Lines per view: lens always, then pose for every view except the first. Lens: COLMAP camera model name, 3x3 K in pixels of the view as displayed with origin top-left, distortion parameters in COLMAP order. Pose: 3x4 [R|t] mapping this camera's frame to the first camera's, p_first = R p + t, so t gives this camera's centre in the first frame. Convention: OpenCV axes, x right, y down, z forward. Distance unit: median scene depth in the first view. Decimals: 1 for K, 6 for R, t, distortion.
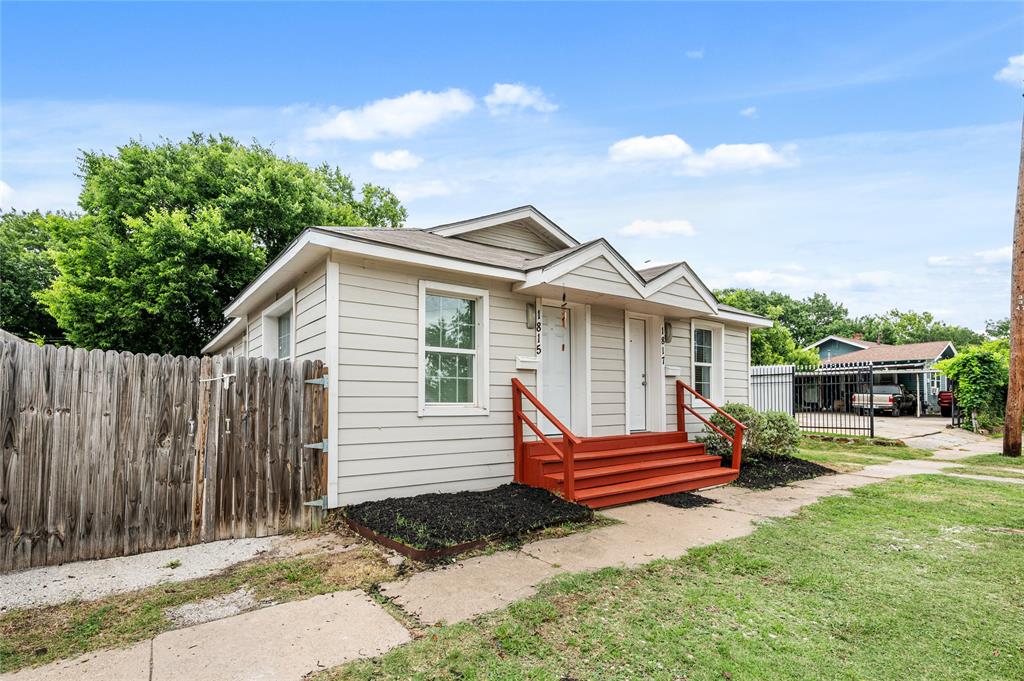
lens RADIAL K [[465.0, 0, 507.2], [0, 465.0, 384.4], [0, 0, 1]] dist [0.001565, -0.000120]
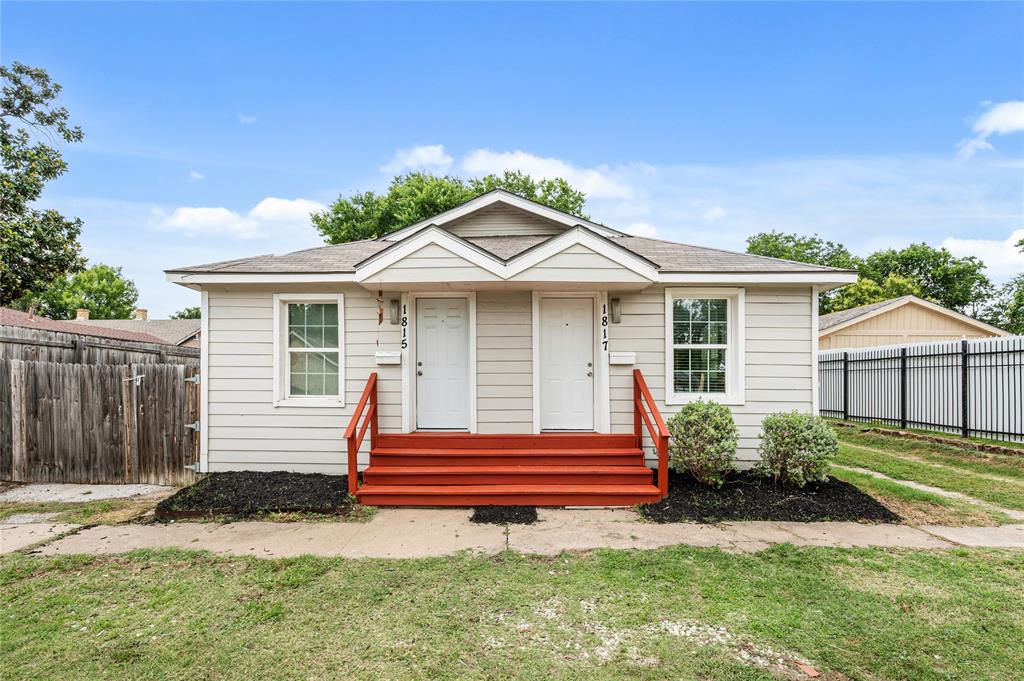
lens RADIAL K [[465.0, 0, 507.2], [0, 465.0, 384.4], [0, 0, 1]] dist [0.001565, -0.000120]
pose [[0.817882, 0.005012, -0.575365, 0.658366], [0.014938, 0.999440, 0.029940, -0.011126], [0.575192, -0.033082, 0.817349, 0.235821]]
